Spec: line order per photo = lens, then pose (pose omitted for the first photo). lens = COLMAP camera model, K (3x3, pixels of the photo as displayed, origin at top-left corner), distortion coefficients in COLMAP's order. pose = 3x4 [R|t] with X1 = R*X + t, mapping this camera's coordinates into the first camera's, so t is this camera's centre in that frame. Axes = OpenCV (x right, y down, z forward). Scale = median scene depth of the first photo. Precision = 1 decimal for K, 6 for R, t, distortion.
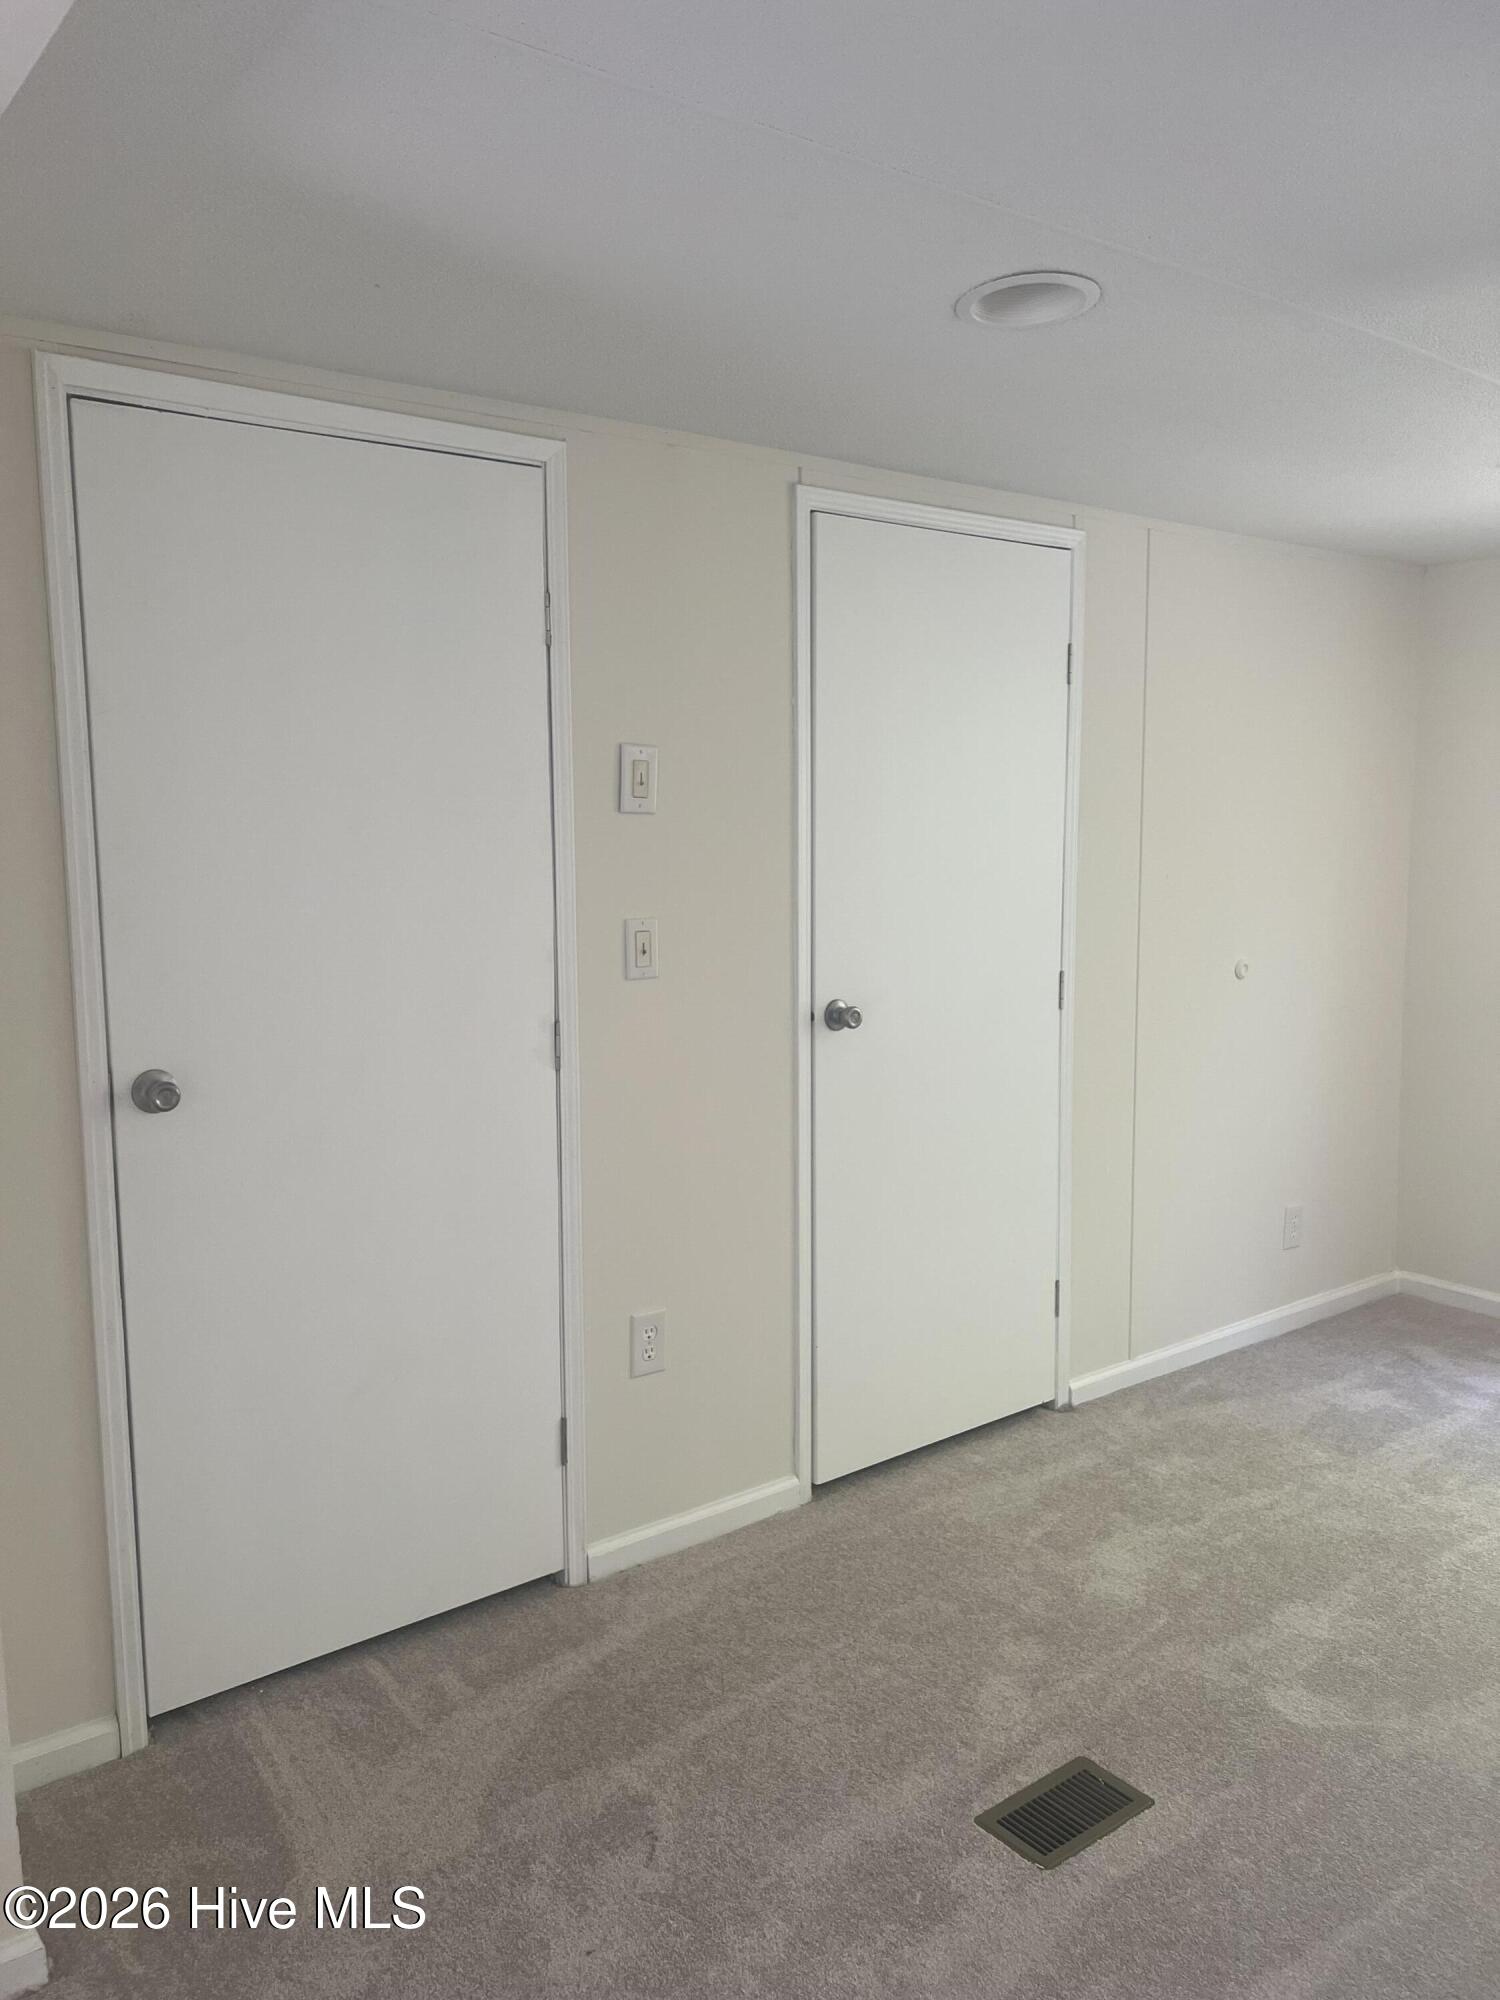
lens RADIAL K [[1517.6, 0, 746.9], [0, 1517.6, 989.2], [0, 0, 1]] dist [0.031304, -0.011867]
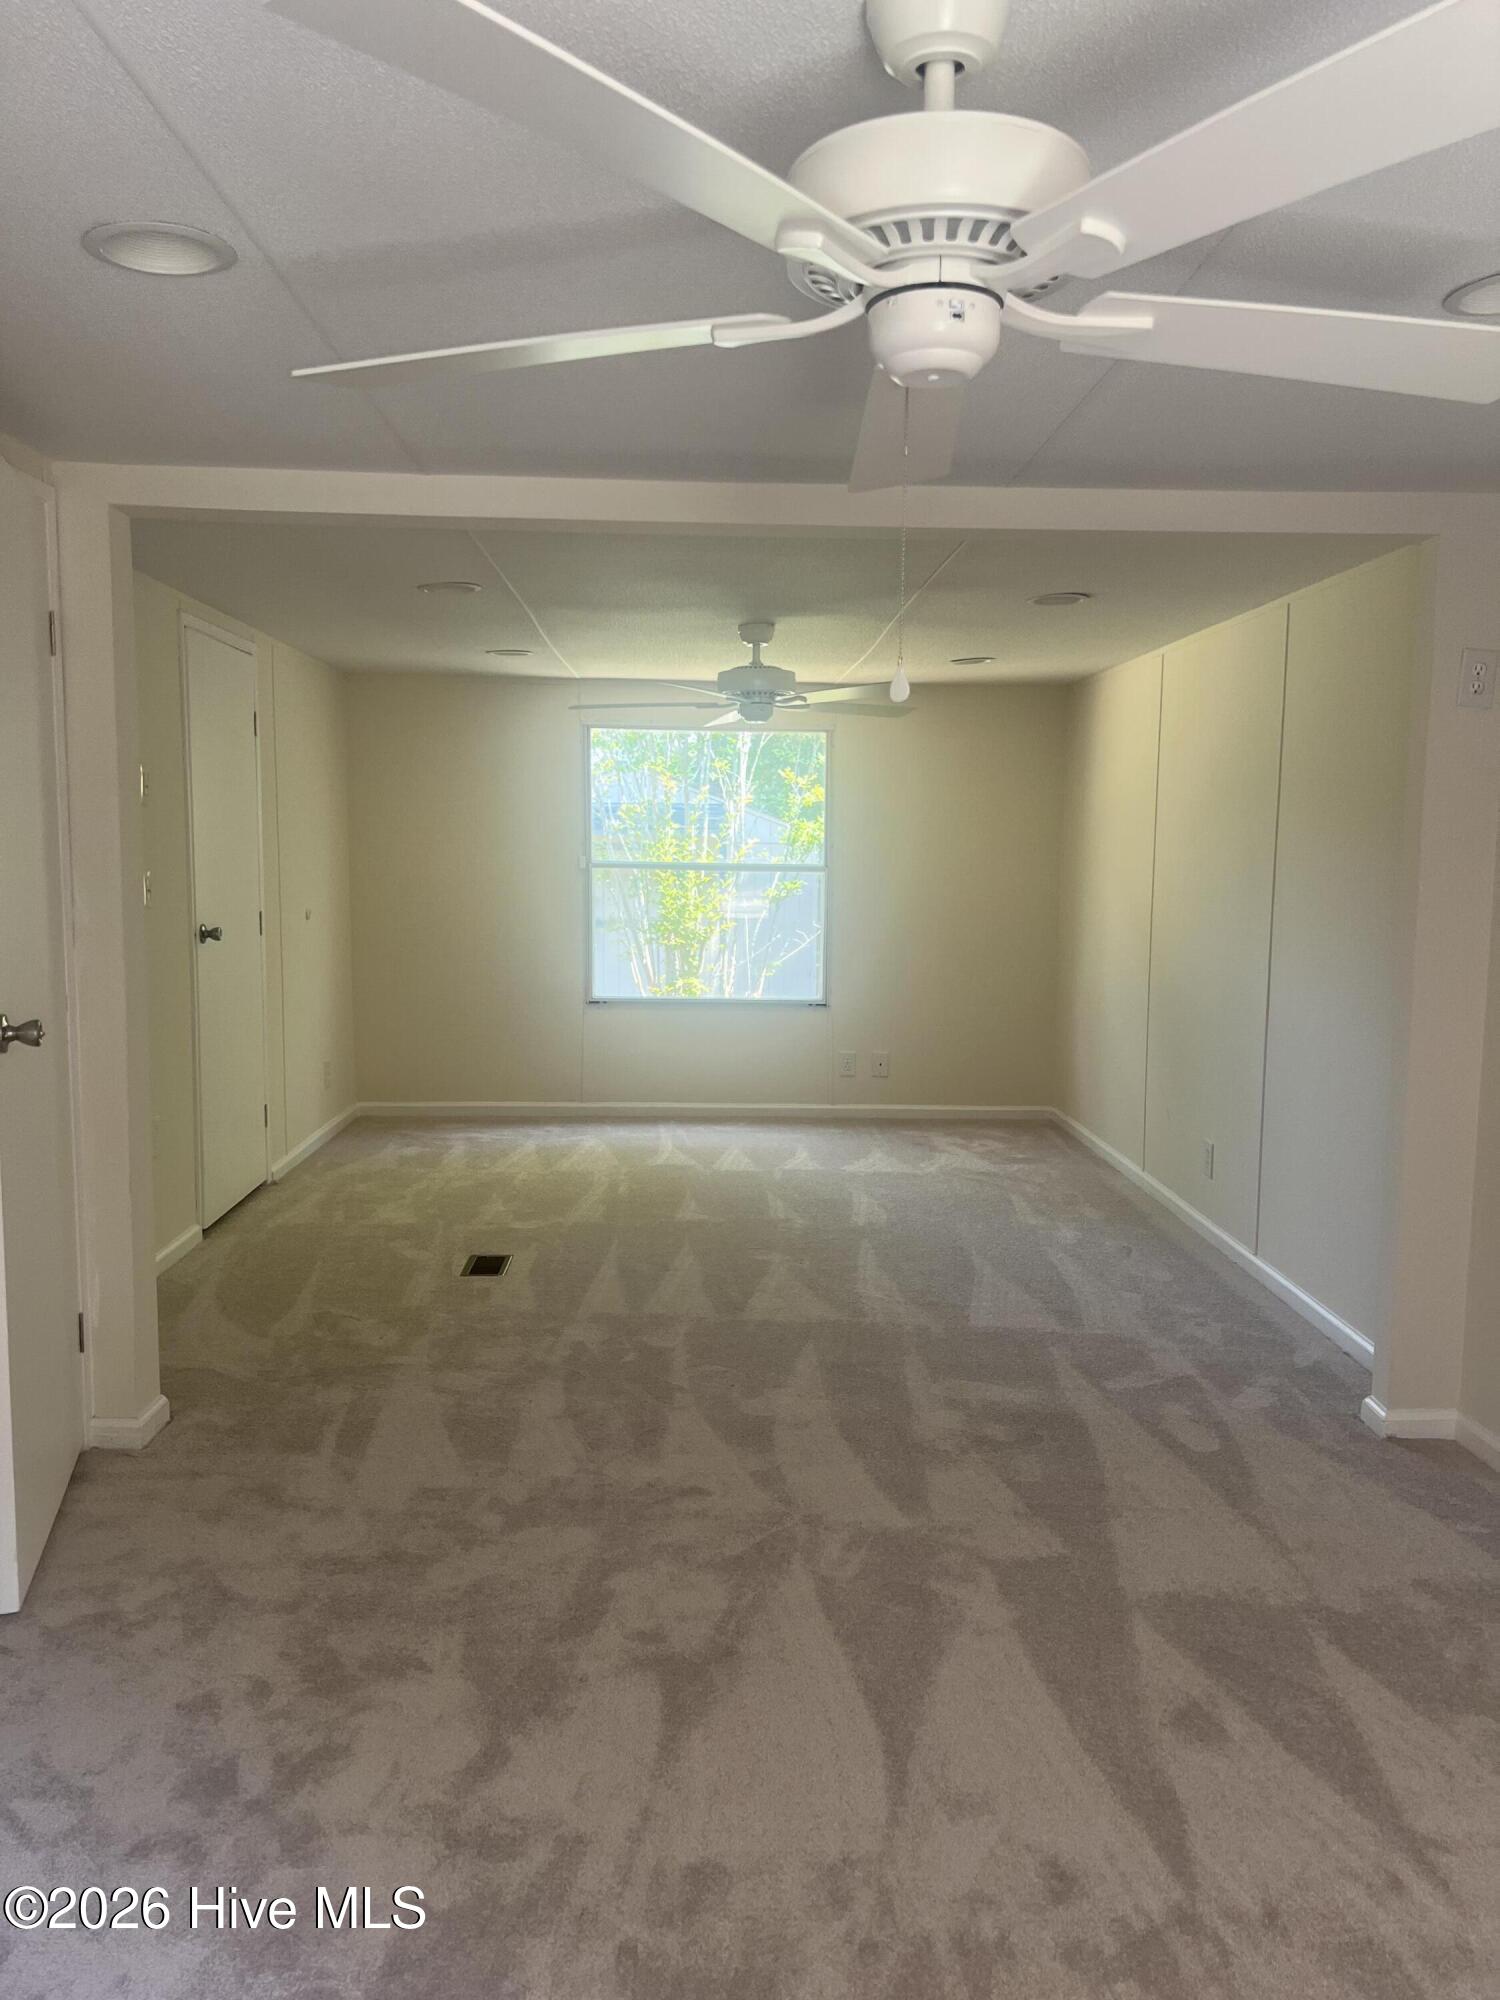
lens RADIAL K [[1517.6, 0, 748.5], [0, 1517.6, 1002.7], [0, 0, 1]] dist [0.031304, -0.011867]
pose [[0.575322, -0.076990, 0.814296, -0.918859], [0.085198, 0.995785, 0.033955, 0.083553], [-0.813478, 0.049842, 0.579456, -0.407727]]
